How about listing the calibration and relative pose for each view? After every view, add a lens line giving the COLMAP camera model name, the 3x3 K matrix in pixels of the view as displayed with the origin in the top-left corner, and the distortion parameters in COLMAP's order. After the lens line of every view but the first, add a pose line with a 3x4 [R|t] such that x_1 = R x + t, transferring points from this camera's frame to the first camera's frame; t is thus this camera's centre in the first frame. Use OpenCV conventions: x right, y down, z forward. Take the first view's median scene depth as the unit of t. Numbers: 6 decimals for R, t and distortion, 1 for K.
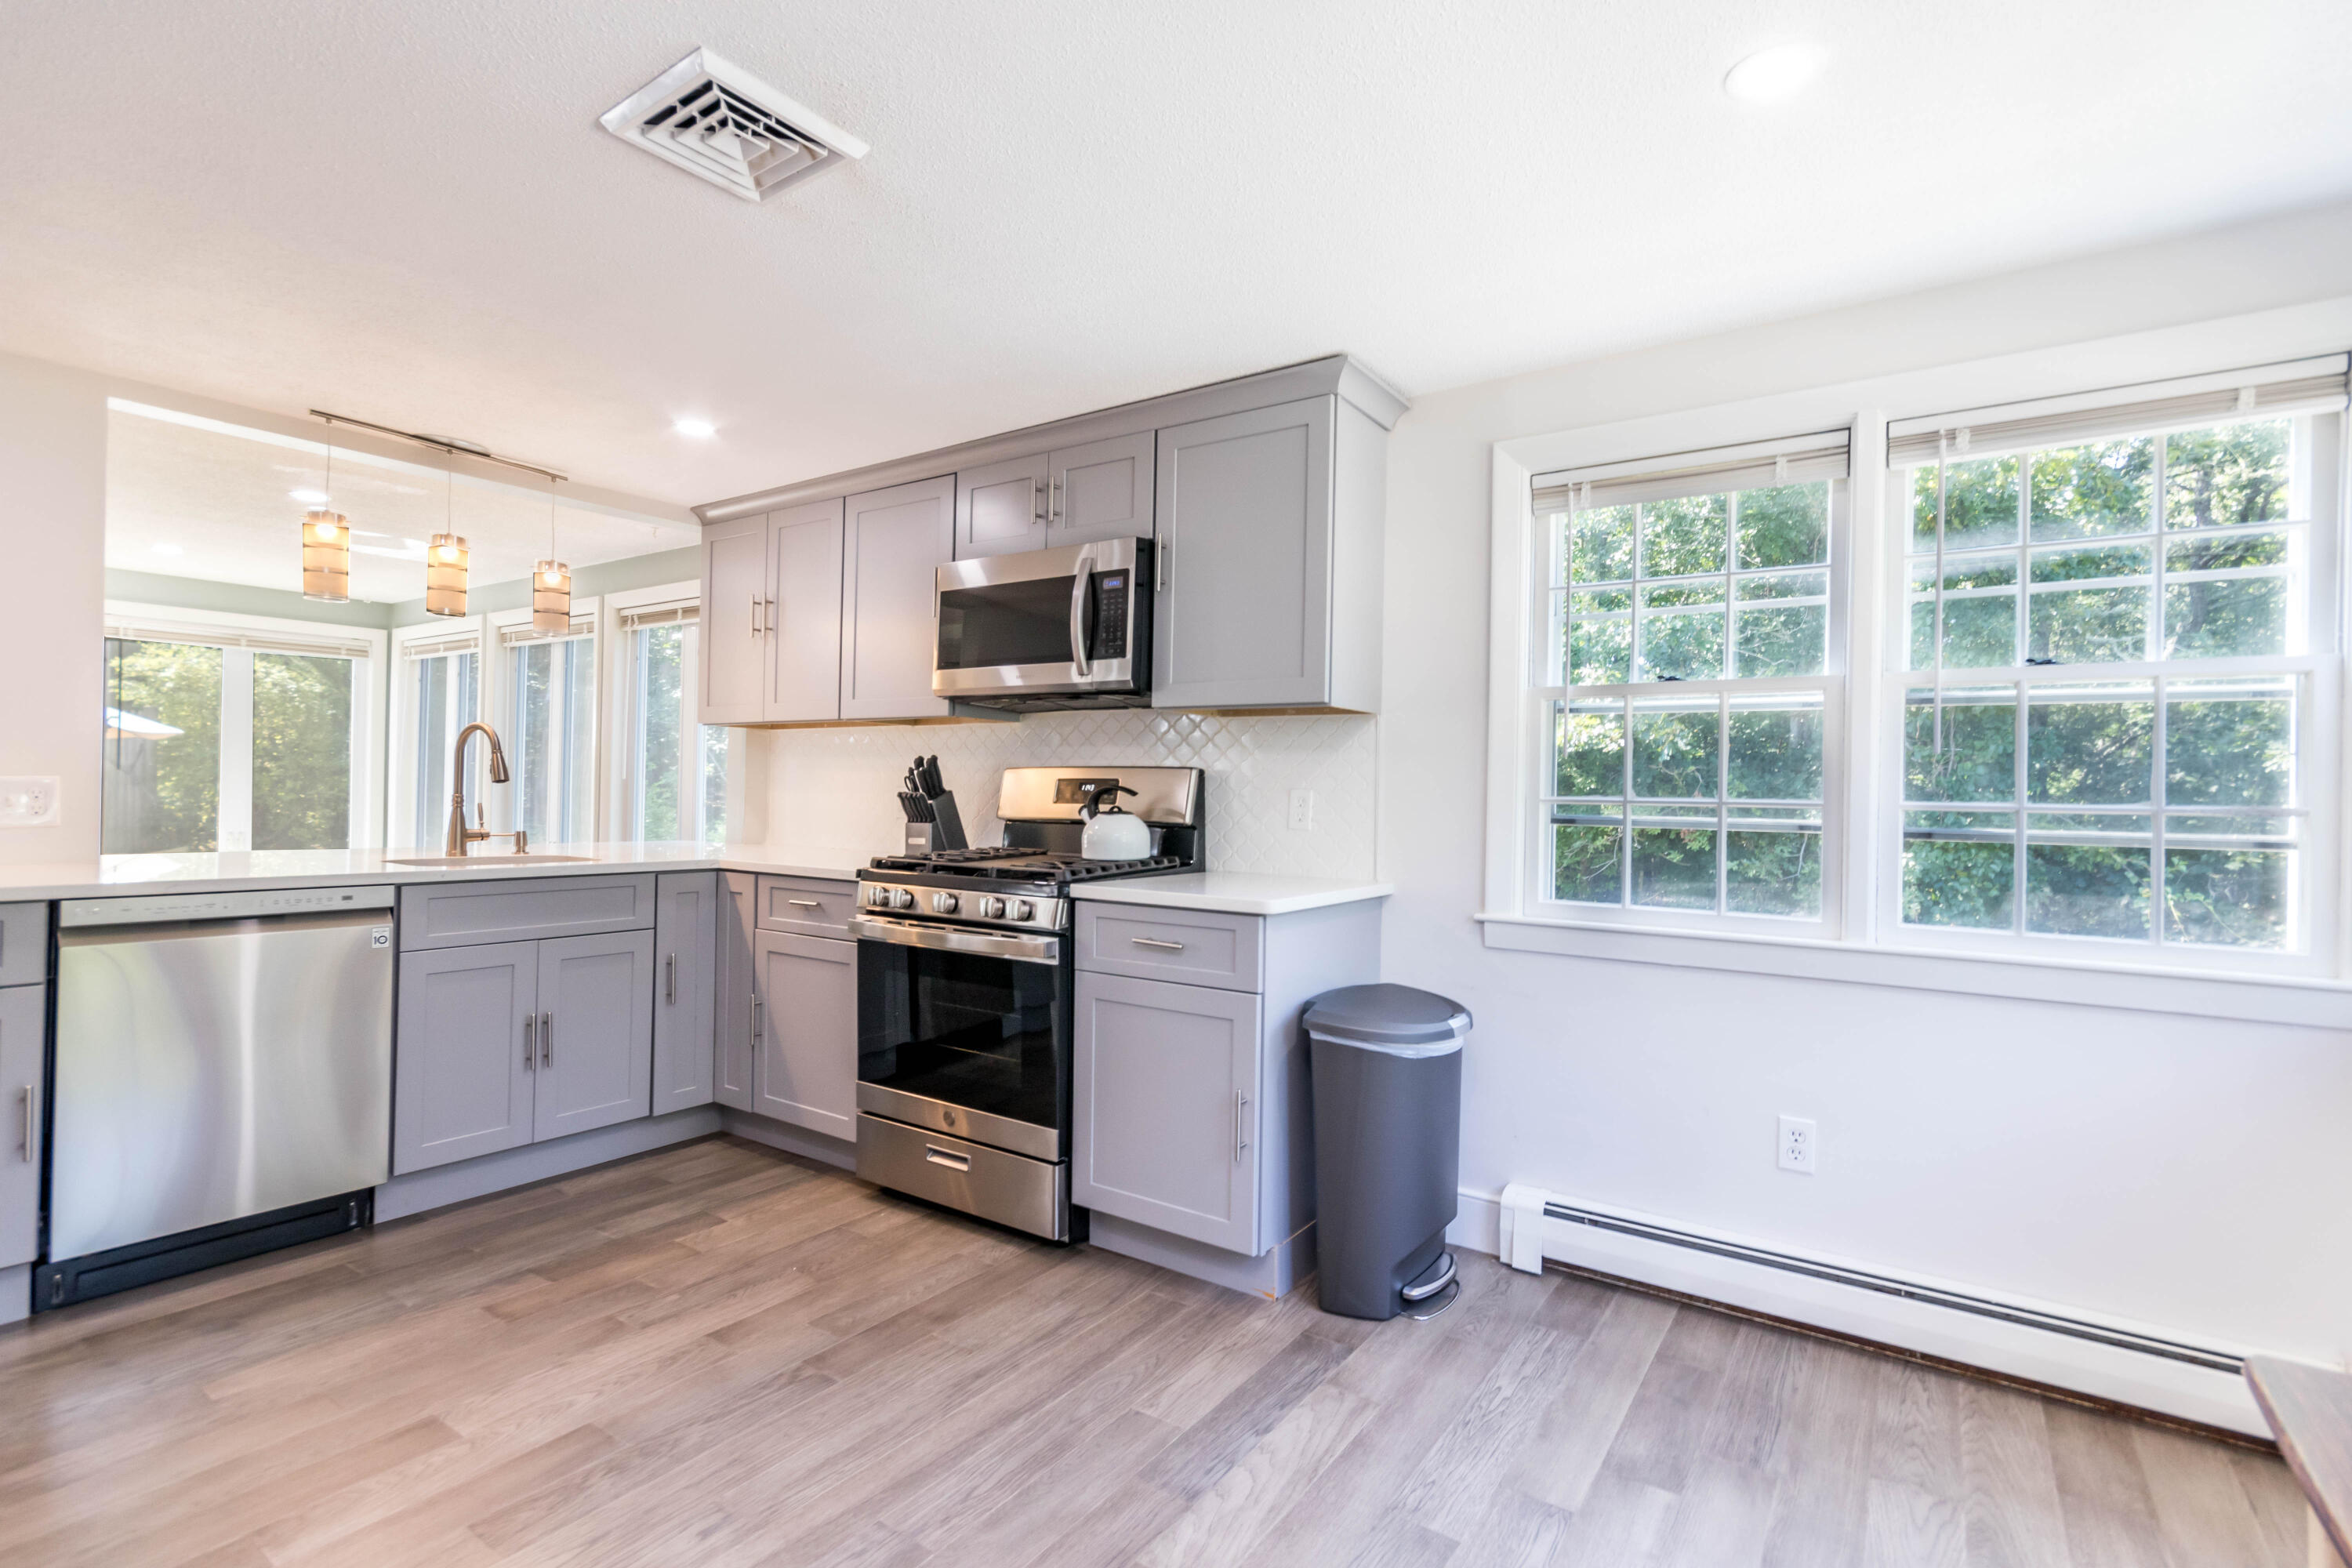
lens RADIAL K [[1088.9, 0, 1195.3], [0, 1088.9, 787.2], [0, 0, 1]] dist [-0.002919, 0.000295]
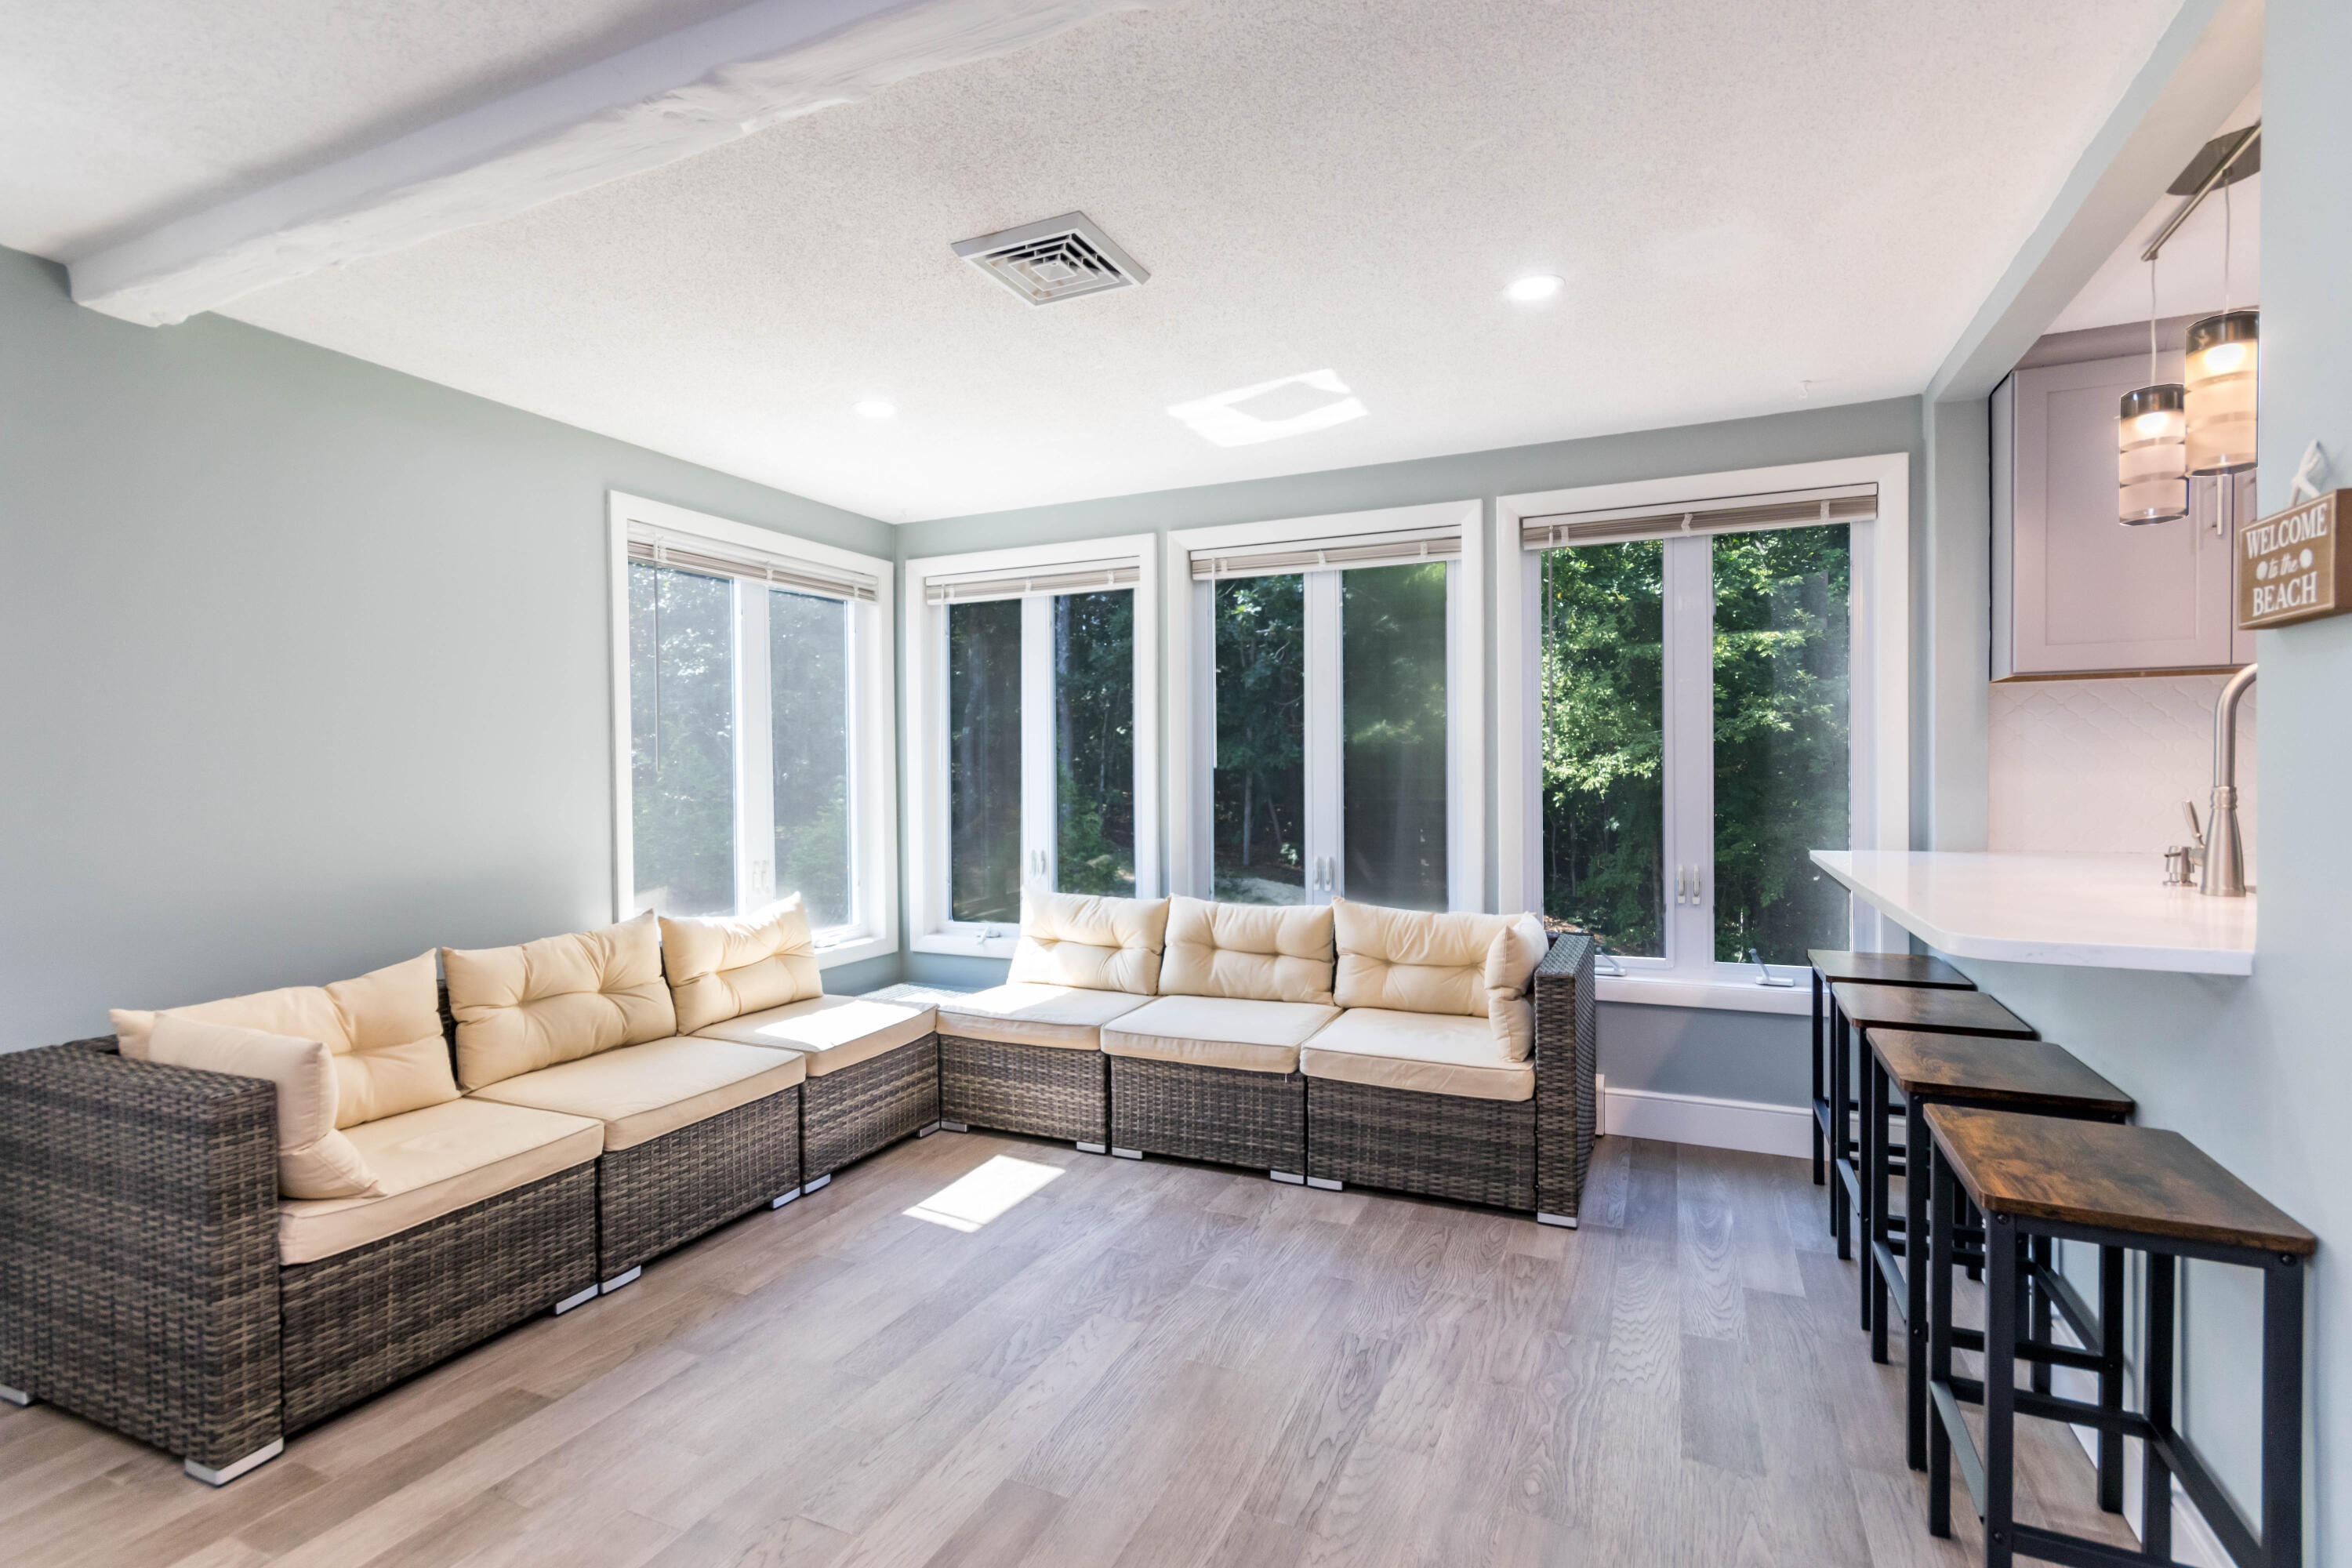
lens RADIAL K [[1088.9, 0, 1195.3], [0, 1088.9, 787.2], [0, 0, 1]] dist [-0.002919, 0.000295]
pose [[0.982057, -0.031380, 0.185953, -1.710377], [0.028236, 0.999410, 0.019529, -0.024584], [-0.186456, -0.013928, 0.982365, 0.711523]]
